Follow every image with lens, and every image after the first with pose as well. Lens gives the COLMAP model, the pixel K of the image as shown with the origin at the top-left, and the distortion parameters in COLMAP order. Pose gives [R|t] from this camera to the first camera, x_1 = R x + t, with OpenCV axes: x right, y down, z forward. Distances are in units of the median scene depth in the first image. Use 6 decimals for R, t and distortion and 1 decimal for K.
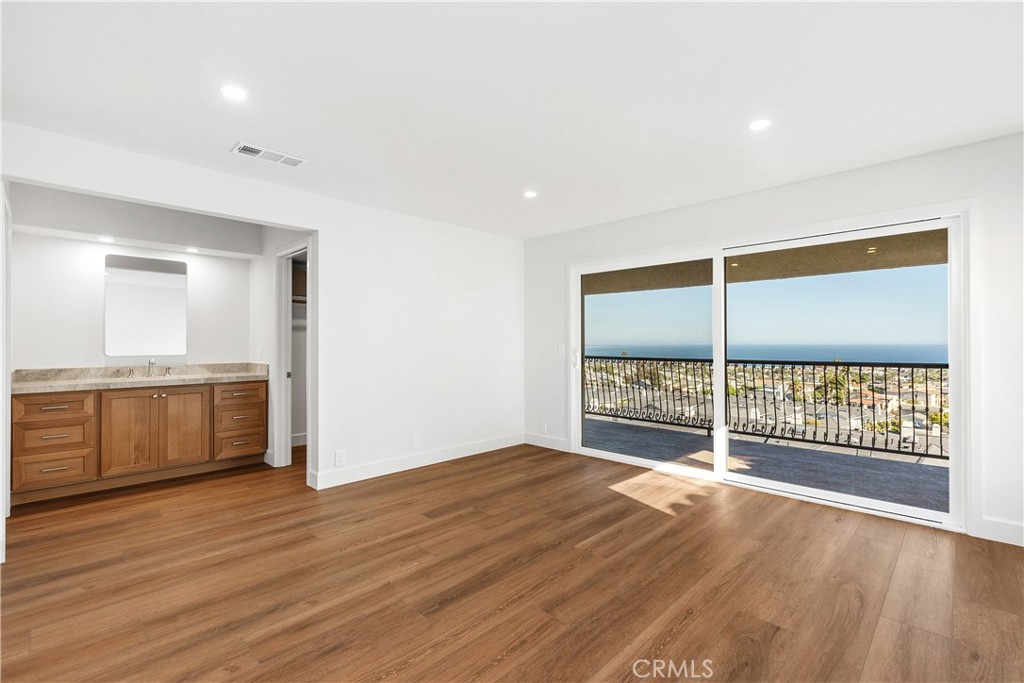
lens RADIAL K [[460.0, 0, 514.1], [0, 460.0, 343.2], [0, 0, 1]] dist [-0.003786, 0.001009]
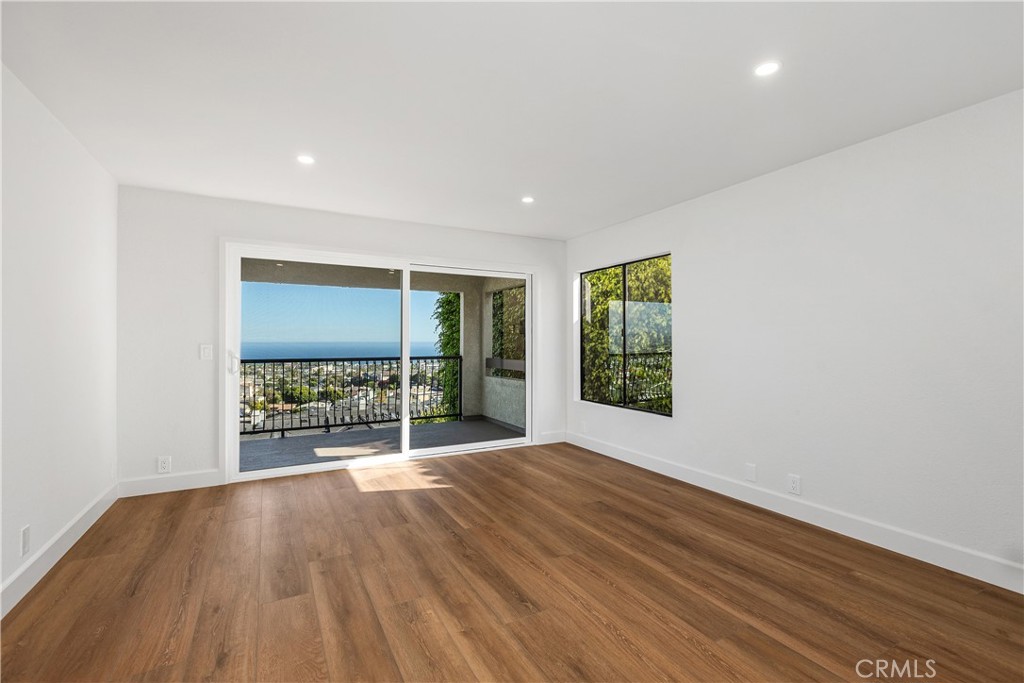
lens RADIAL K [[460.0, 0, 522.4], [0, 460.0, 343.2], [0, 0, 1]] dist [-0.003786, 0.001009]
pose [[0.265060, 0.003464, 0.964226, -0.752835], [-0.004458, 0.999987, -0.002367, 0.002564], [-0.964222, -0.003671, 0.265072, 0.490939]]
